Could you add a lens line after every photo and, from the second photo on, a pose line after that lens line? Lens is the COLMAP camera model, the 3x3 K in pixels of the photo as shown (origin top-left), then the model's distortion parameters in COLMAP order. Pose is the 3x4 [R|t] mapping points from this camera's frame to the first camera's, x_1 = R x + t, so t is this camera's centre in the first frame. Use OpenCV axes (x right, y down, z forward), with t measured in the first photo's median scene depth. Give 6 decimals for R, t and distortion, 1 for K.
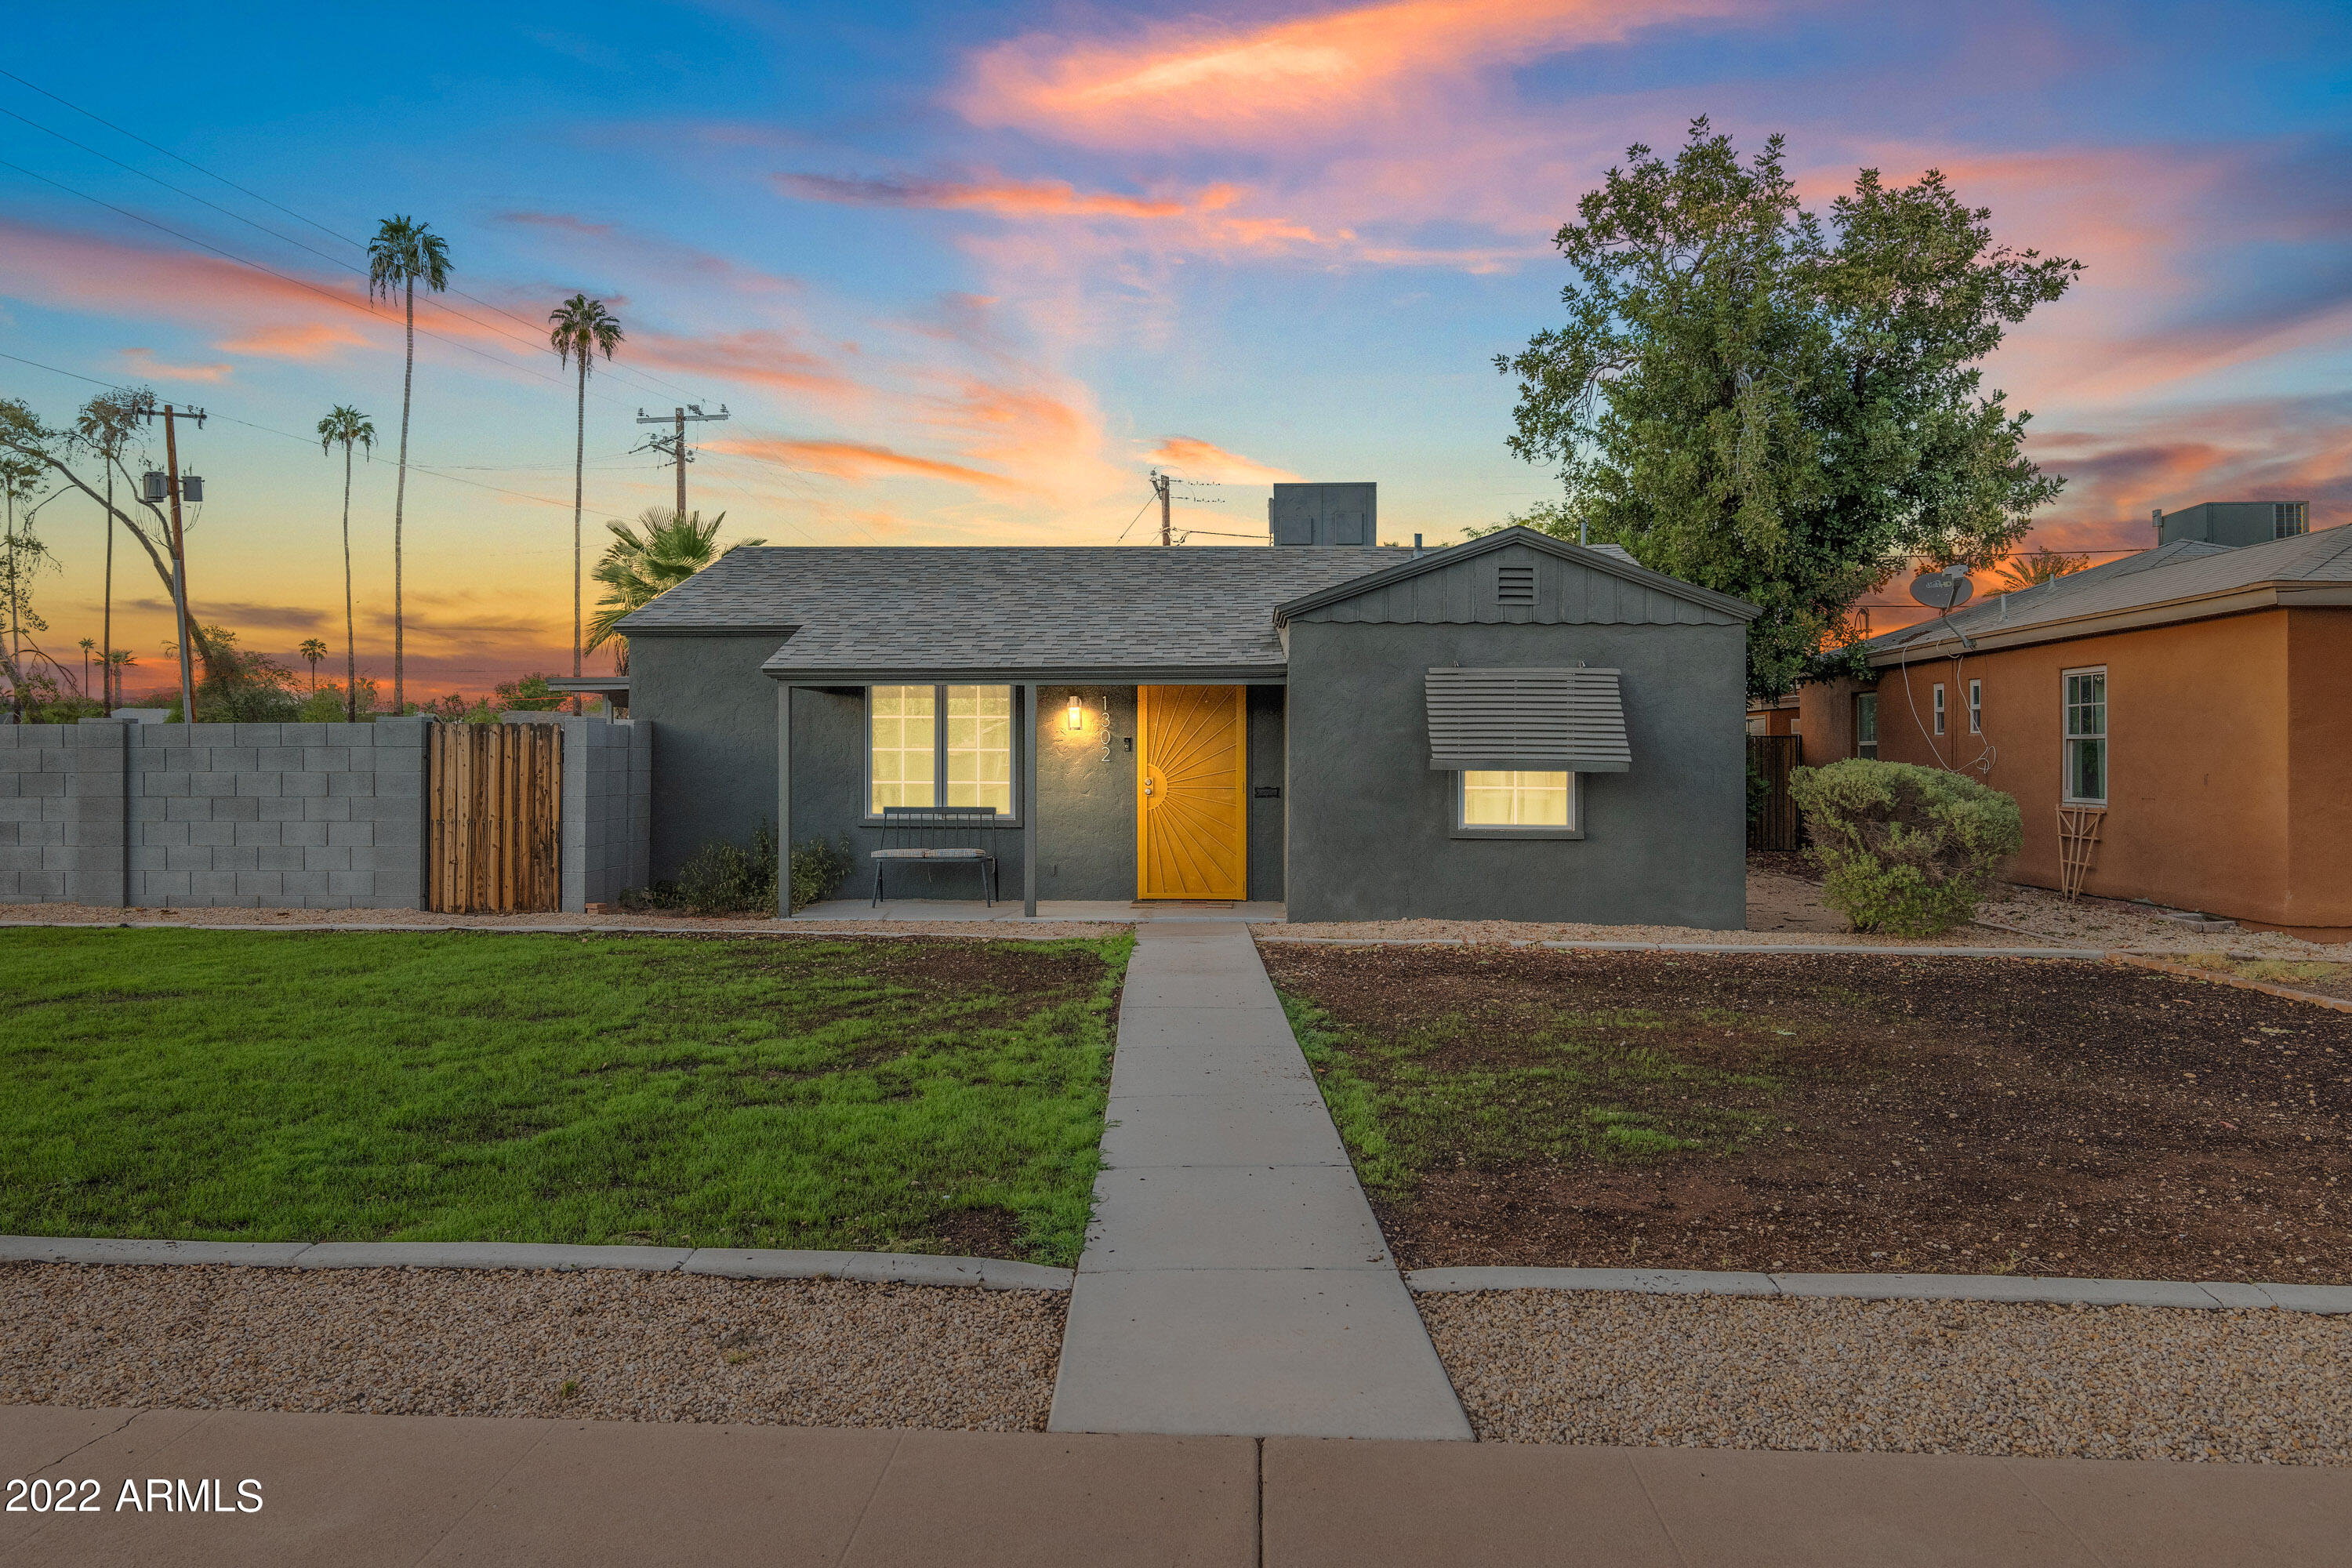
lens RADIAL K [[1595.8, 0, 1165.2], [0, 1595.8, 687.0], [0, 0, 1]] dist [-0.001262, 0.037231]
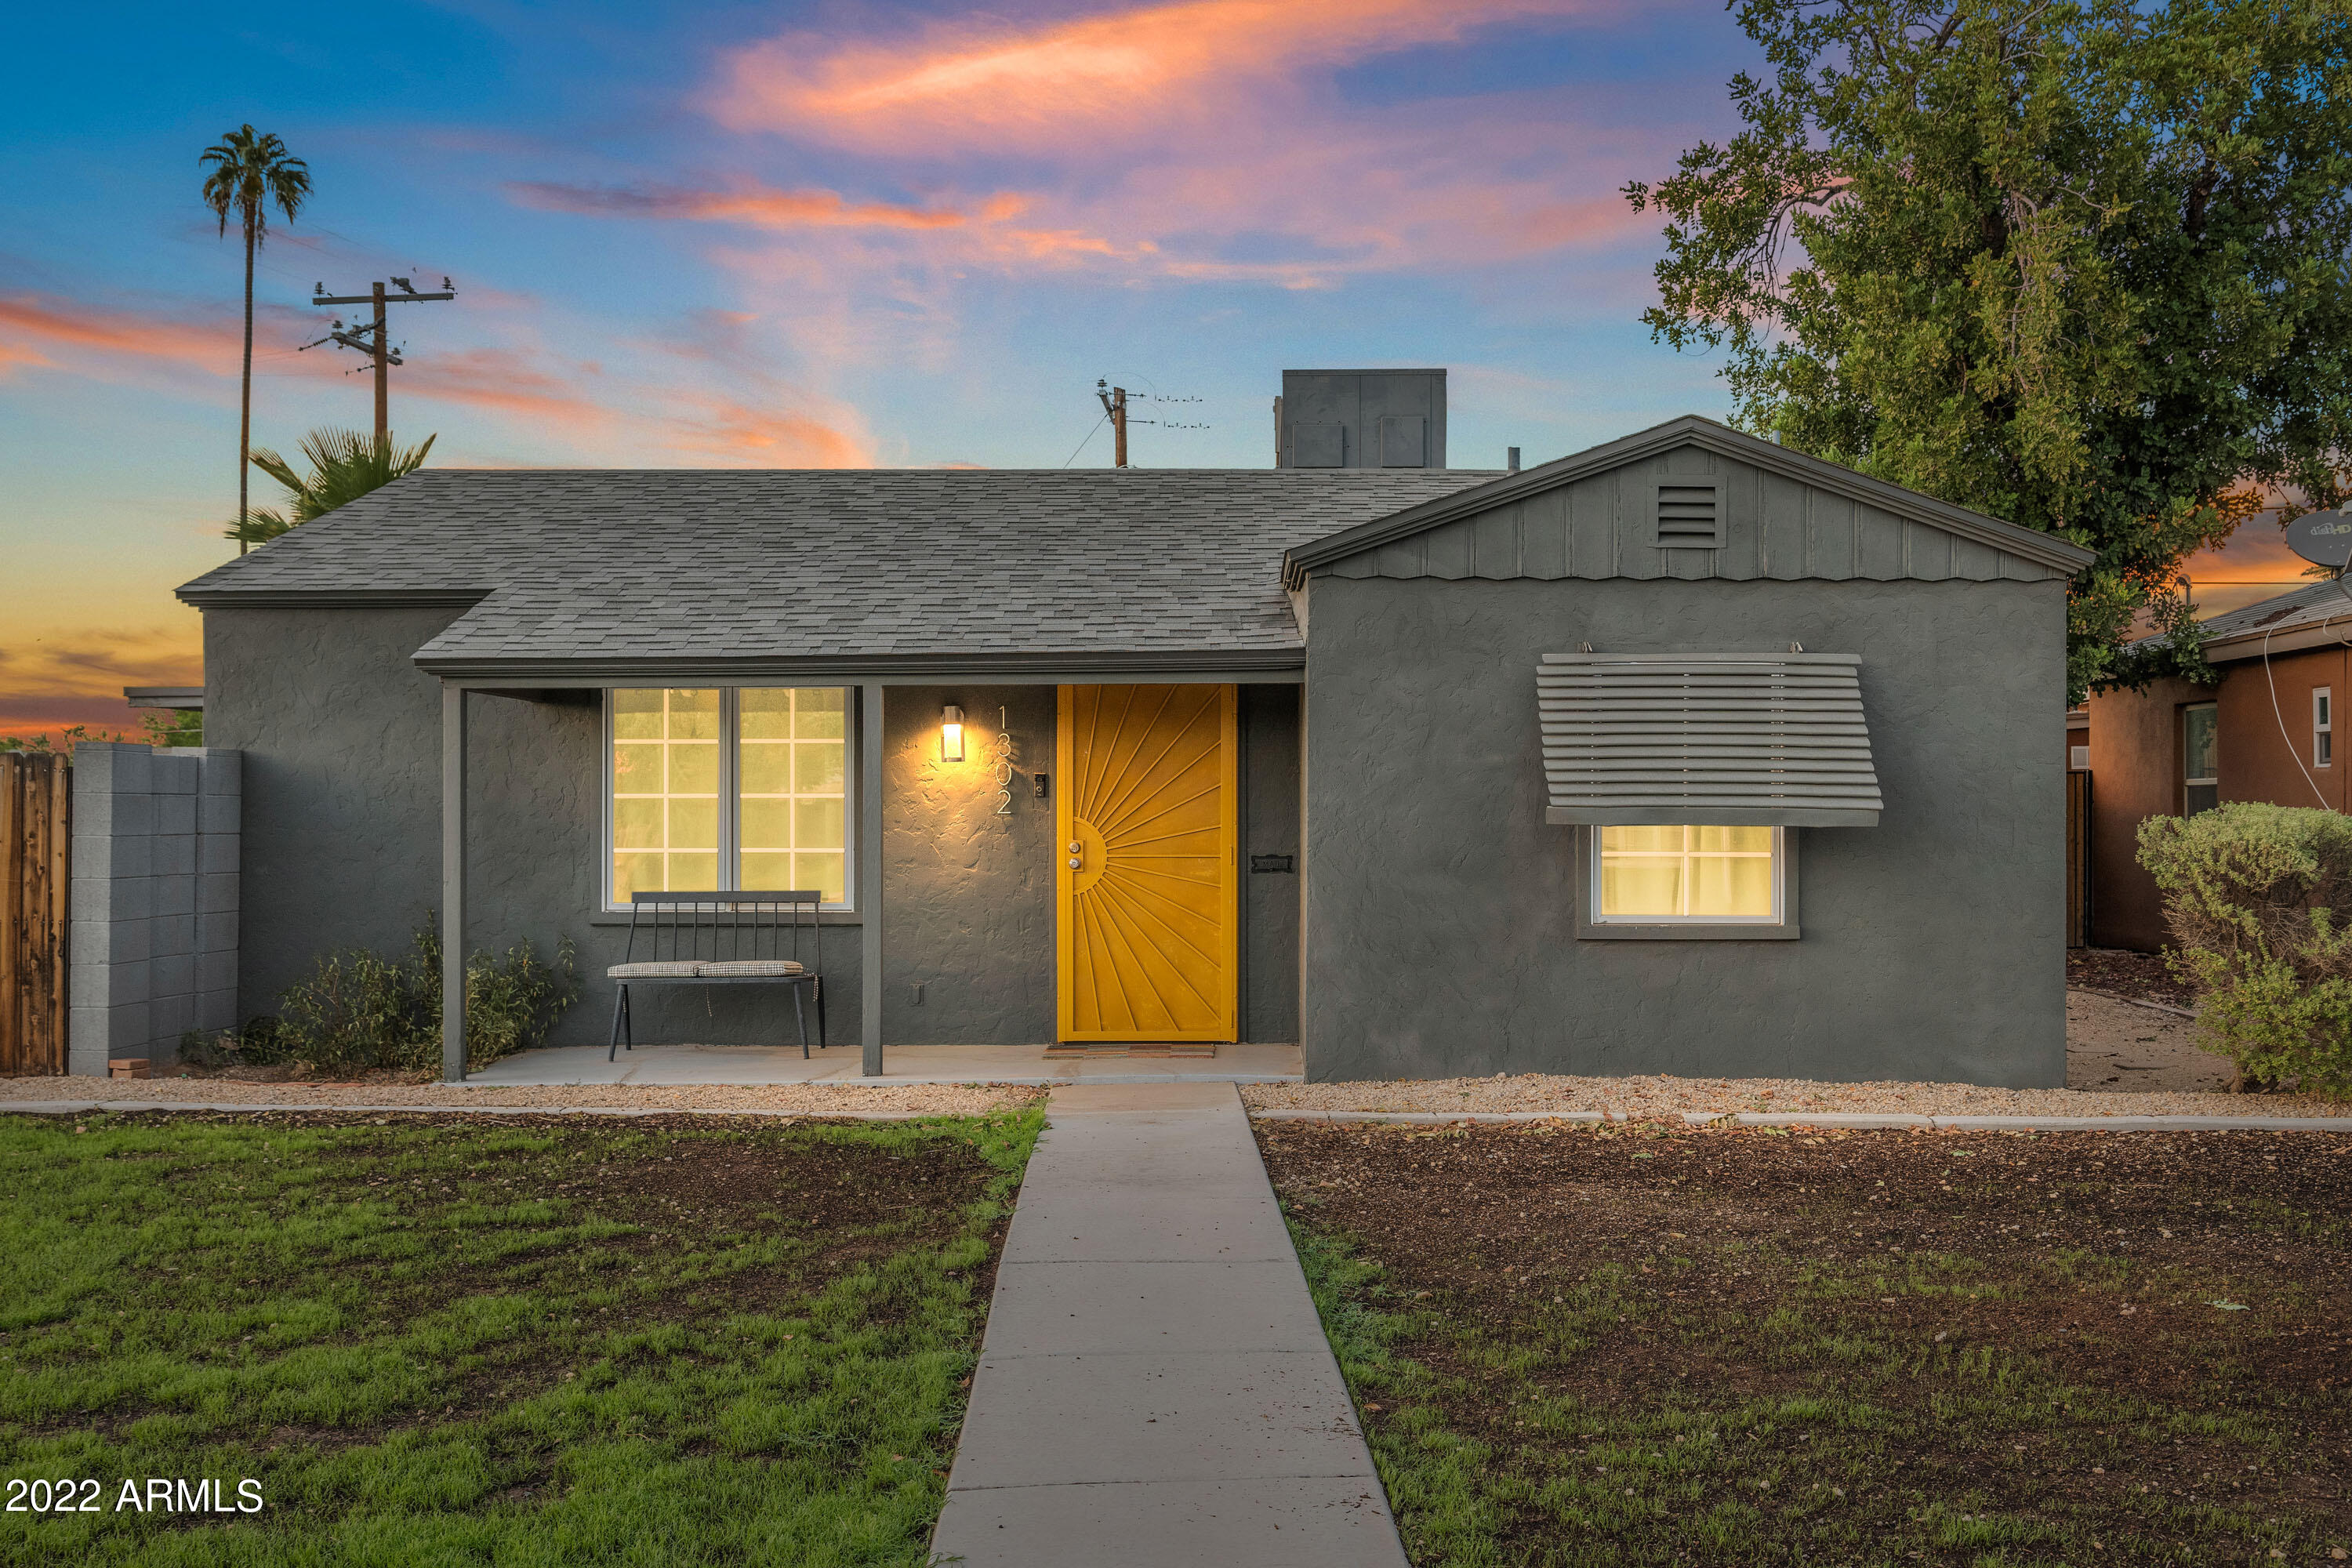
lens RADIAL K [[2262.6, 0, 1236.7], [0, 2262.6, 787.7], [0, 0, 1]] dist [0.002007, 0.001381]
pose [[0.998897, -0.004002, 0.046791, 0.010755], [0.002464, 0.999456, 0.032894, 0.009111], [-0.046897, -0.032742, 0.998363, 0.149097]]
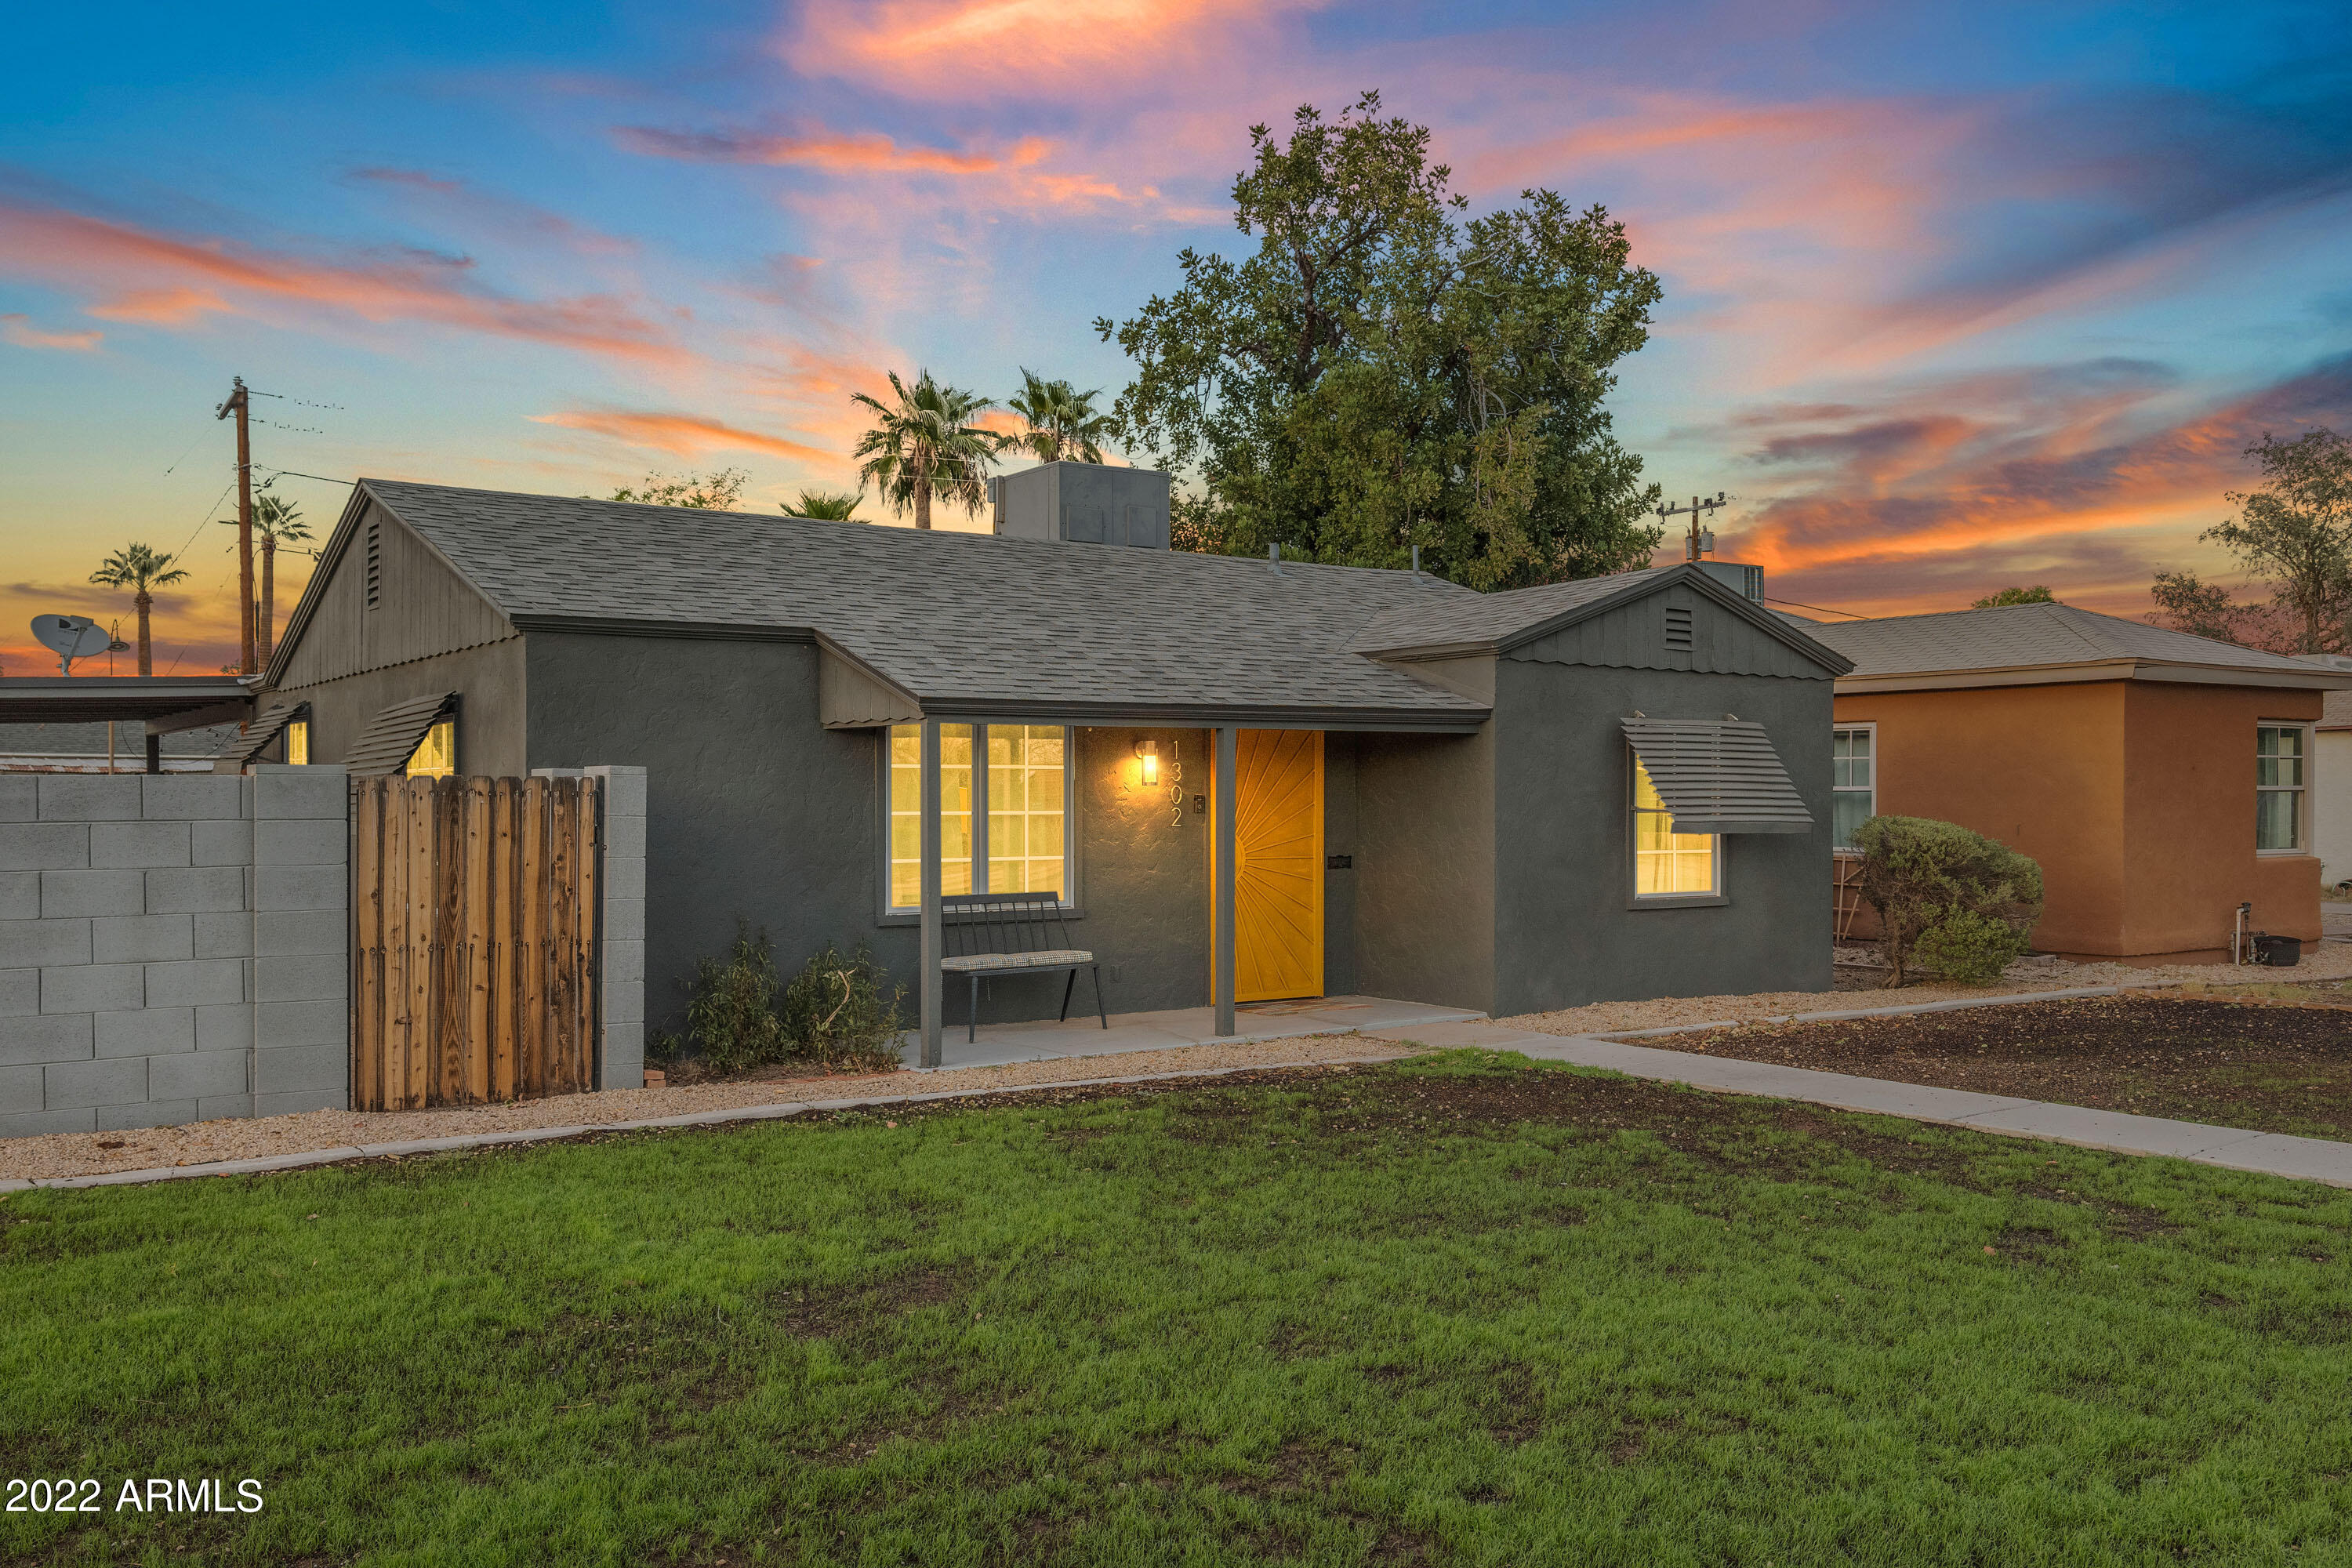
lens RADIAL K [[2000.8, 0, 1234.6], [0, 2000.8, 775.3], [0, 0, 1]] dist [0.005952, 0.003493]
pose [[0.774999, 0.002836, 0.631956, -0.650441], [-0.024882, 0.999351, 0.026029, -0.003526], [-0.631472, -0.035897, 0.774567, 0.257242]]
